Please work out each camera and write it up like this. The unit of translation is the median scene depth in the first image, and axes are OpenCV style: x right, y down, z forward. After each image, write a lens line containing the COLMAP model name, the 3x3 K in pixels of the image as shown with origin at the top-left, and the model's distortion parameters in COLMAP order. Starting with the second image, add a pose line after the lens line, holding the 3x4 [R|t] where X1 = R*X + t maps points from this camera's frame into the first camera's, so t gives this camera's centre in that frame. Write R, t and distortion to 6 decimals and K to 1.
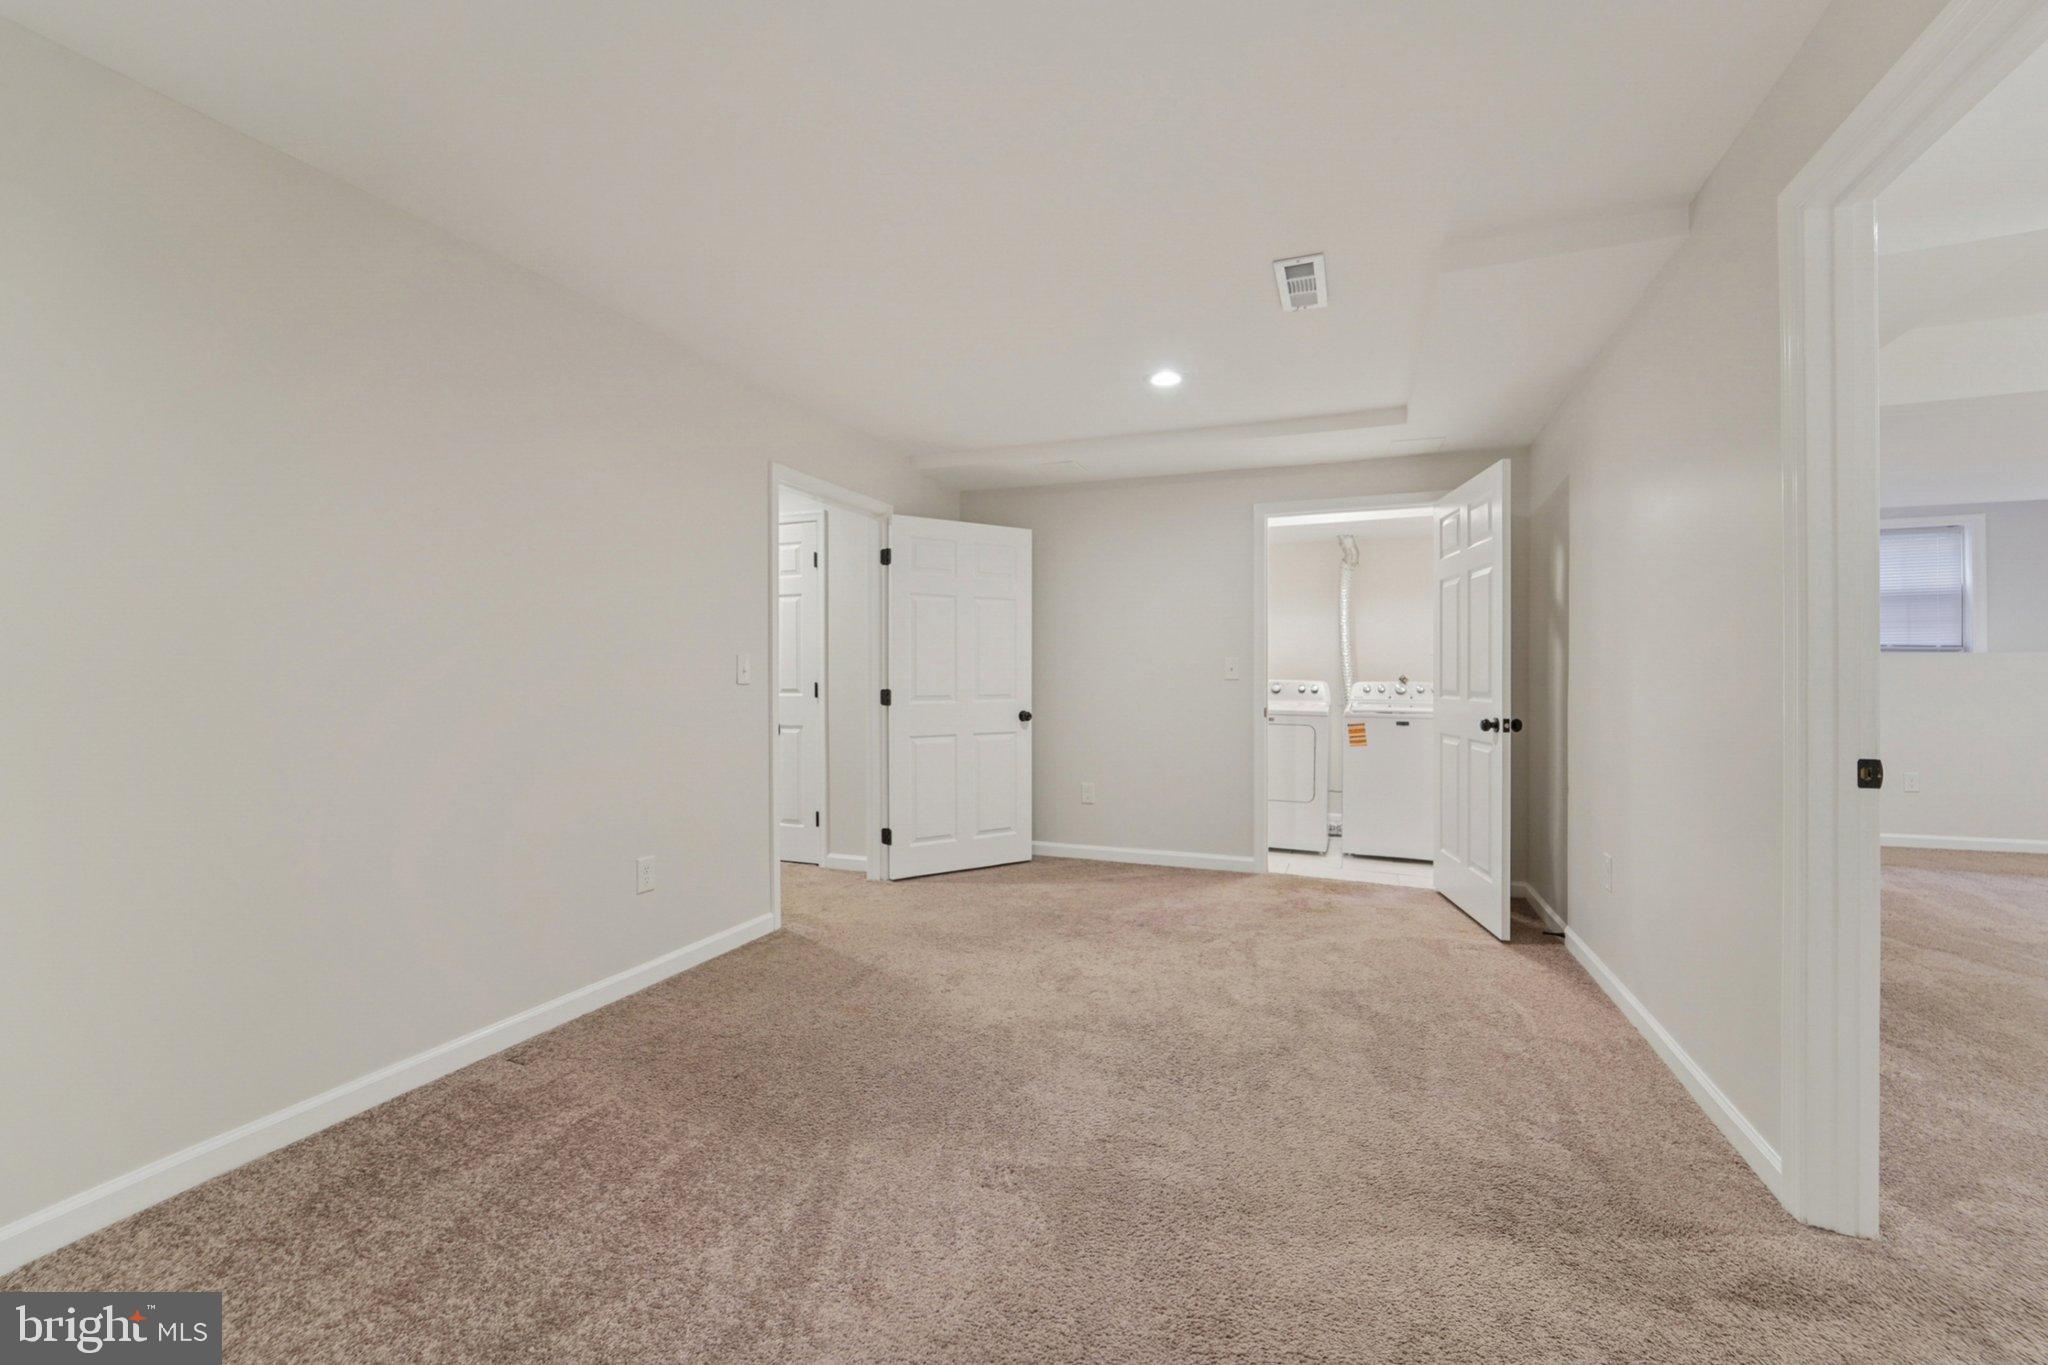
lens RADIAL K [[837.4, 0, 1032.6], [0, 837.4, 680.9], [0, 0, 1]] dist [-0.022410, -0.000290]
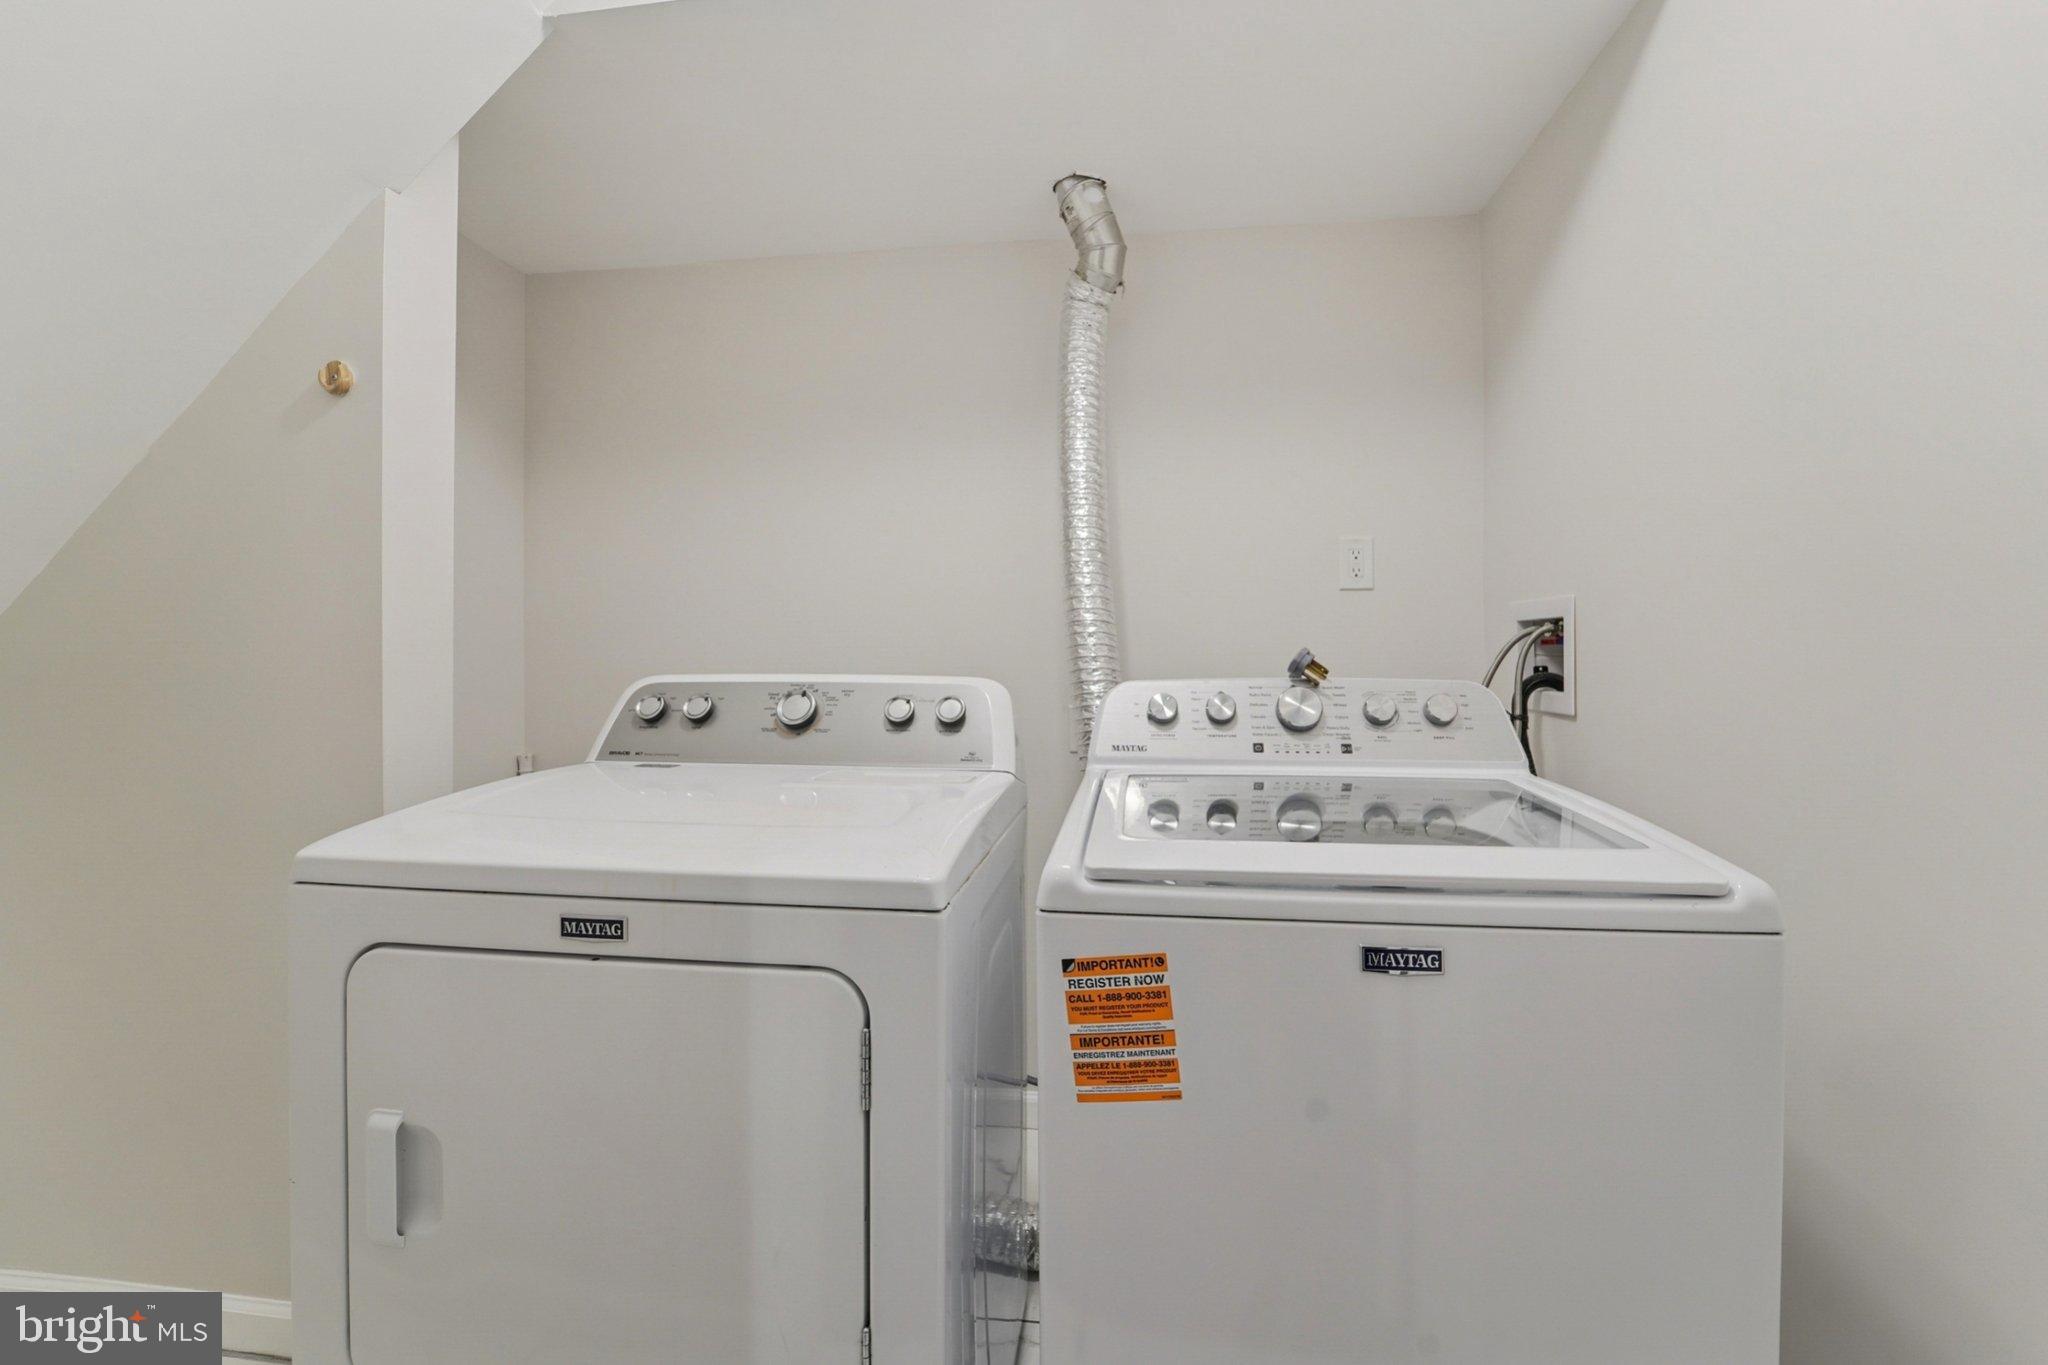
lens RADIAL K [[837.4, 0, 1032.6], [0, 837.4, 680.9], [0, 0, 1]] dist [-0.022410, -0.000290]
pose [[0.968810, -0.020030, 0.246993, 0.309494], [0.017558, 0.999771, 0.012206, -0.002512], [-0.247181, -0.007488, 0.968940, 0.786879]]
